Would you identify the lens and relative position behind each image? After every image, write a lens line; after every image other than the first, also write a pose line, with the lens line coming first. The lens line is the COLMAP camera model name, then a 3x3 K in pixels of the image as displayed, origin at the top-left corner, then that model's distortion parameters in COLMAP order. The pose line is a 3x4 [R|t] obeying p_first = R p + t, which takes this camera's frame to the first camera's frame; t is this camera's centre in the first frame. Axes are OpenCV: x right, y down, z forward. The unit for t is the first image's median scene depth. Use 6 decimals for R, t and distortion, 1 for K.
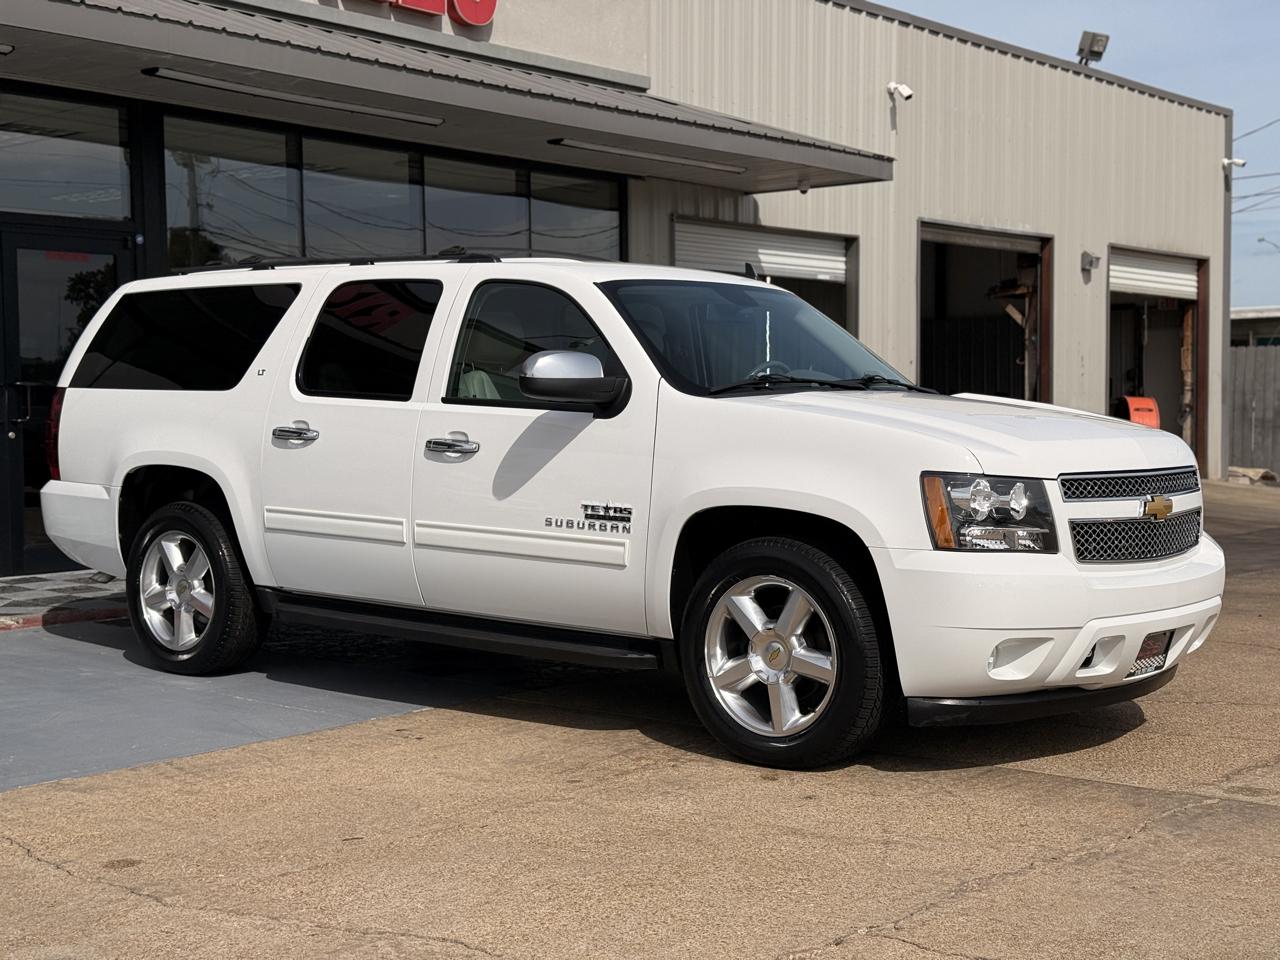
lens RADIAL K [[1772.6, 0, 640.0], [0, 1772.6, 480.0], [0, 0, 1]] dist [0.192343, -0.369848]
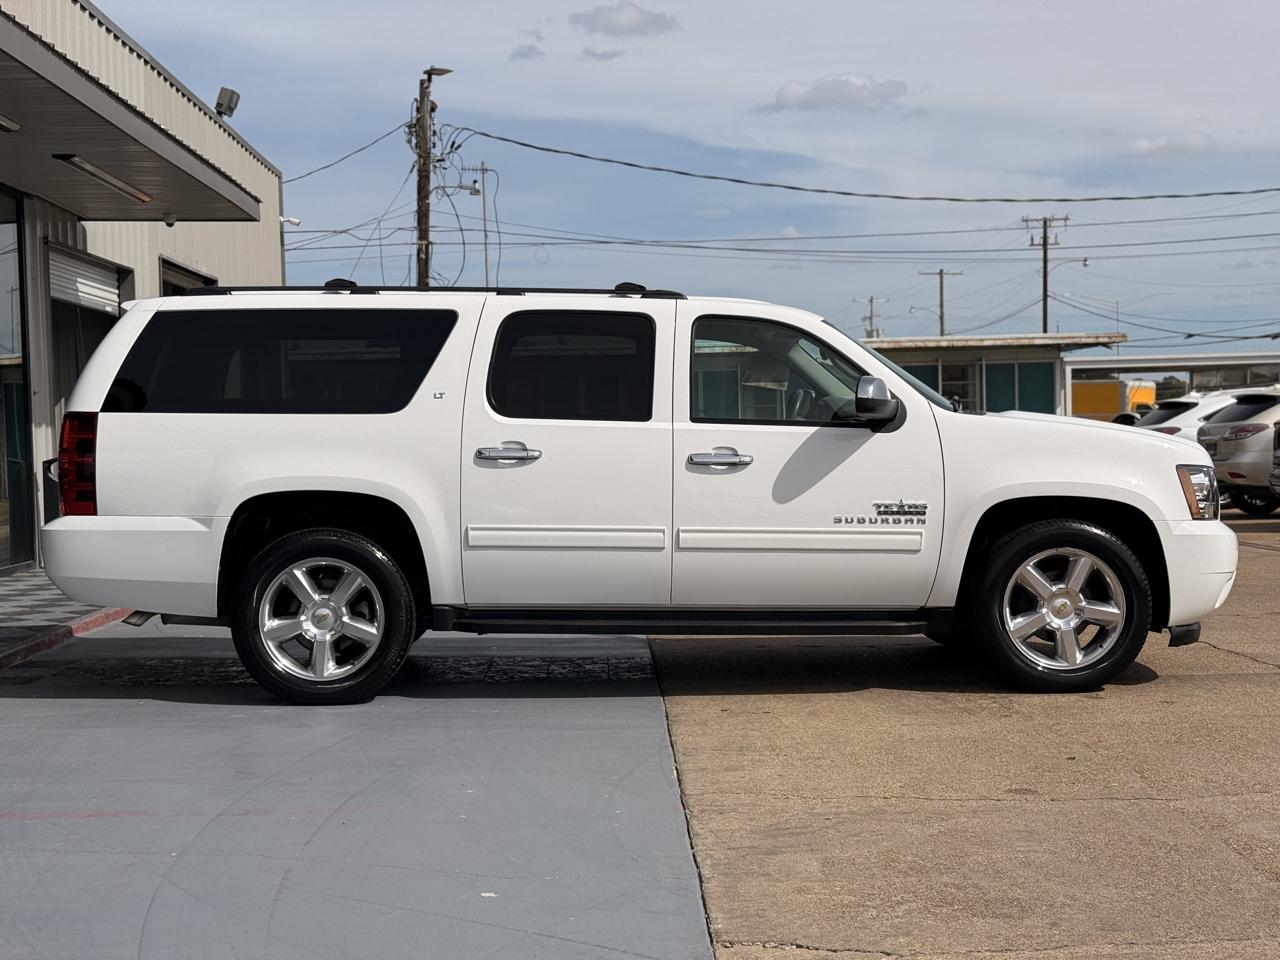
lens RADIAL K [[1772.6, 0, 640.0], [0, 1772.6, 480.0], [0, 0, 1]] dist [0.192343, -0.369848]
pose [[0.744706, -0.024118, 0.666957, -0.916682], [0.040099, 0.999158, -0.008642, 0.001673], [-0.666187, 0.033180, 0.745046, 0.186903]]
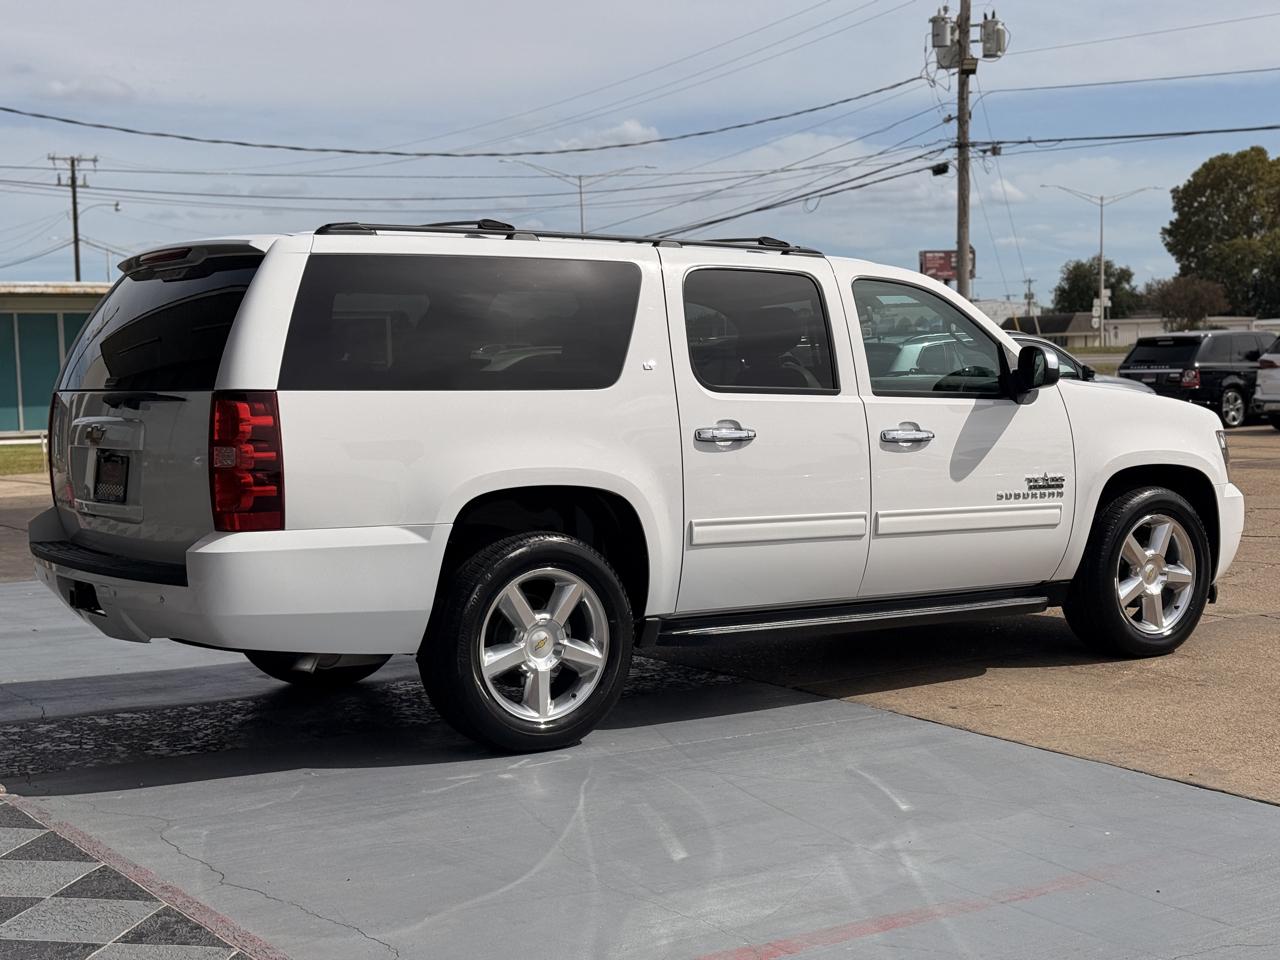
lens RADIAL K [[1772.6, 0, 640.0], [0, 1772.6, 480.0], [0, 0, 1]] dist [0.192343, -0.369848]
pose [[0.252451, -0.062149, 0.965612, -1.176171], [0.056827, 0.997165, 0.049323, -0.054763], [-0.965939, 0.042422, 0.255267, 0.896705]]
